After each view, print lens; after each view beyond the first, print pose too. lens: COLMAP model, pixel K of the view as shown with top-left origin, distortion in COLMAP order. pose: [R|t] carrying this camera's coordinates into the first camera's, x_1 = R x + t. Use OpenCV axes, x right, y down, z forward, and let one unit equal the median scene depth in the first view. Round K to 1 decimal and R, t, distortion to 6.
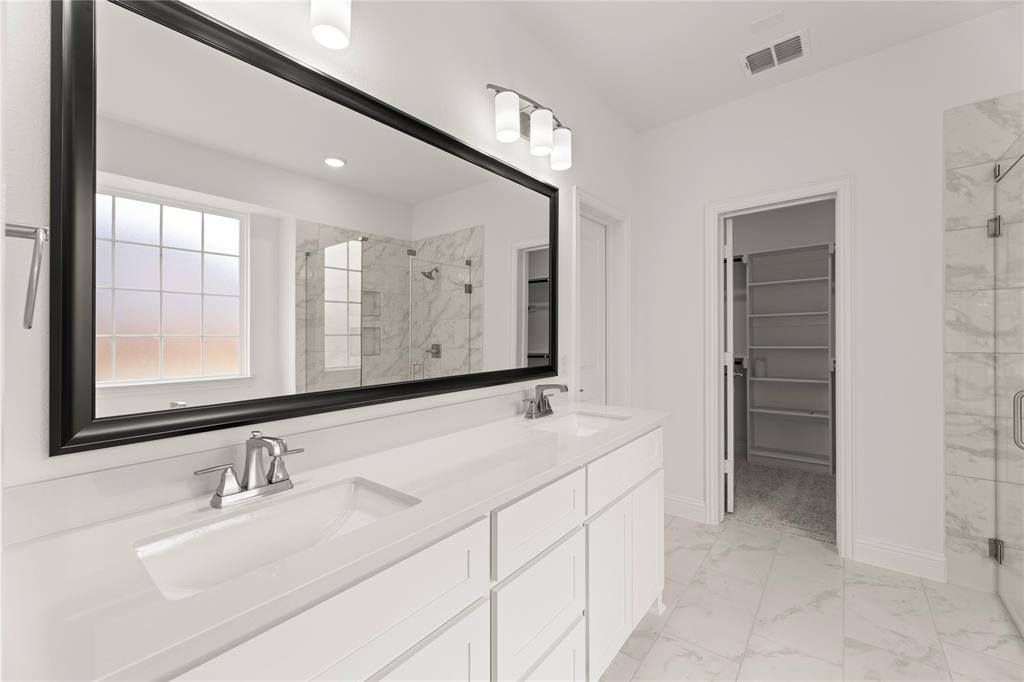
lens RADIAL K [[407.6, 0, 514.5], [0, 407.6, 342.4], [0, 0, 1]] dist [0.000218, -0.000032]
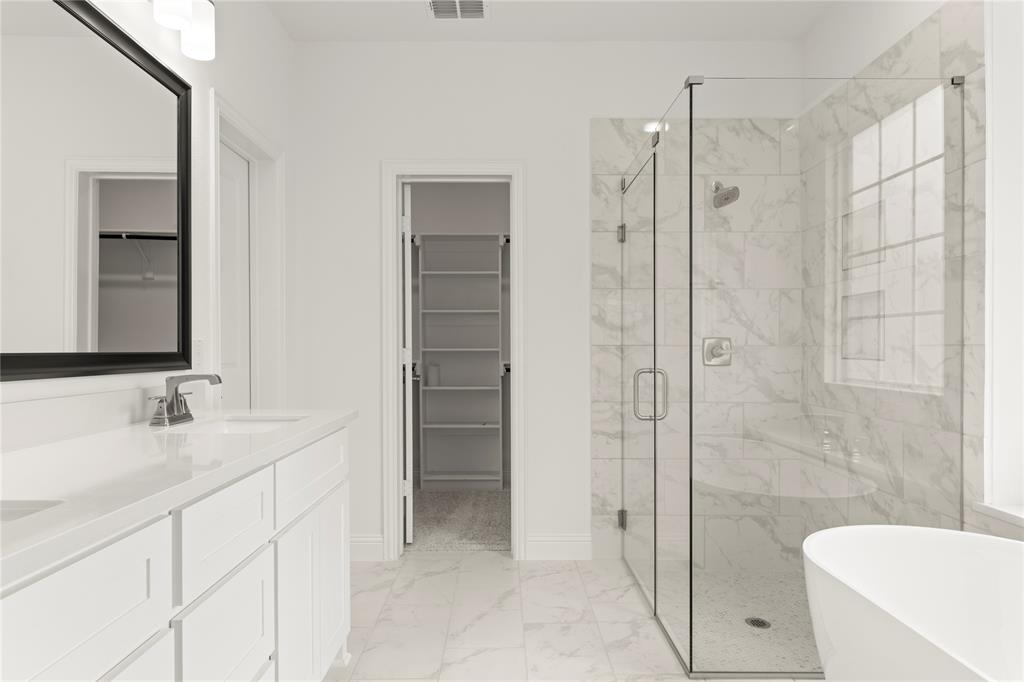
lens RADIAL K [[603.4, 0, 513.0], [0, 603.4, 361.5], [0, 0, 1]] dist [-0.003111, -0.001171]
pose [[0.767353, -0.002109, 0.641221, -0.114180], [-0.000590, 0.999992, 0.003994, 0.061775], [-0.641224, -0.003443, 0.767346, -0.081050]]
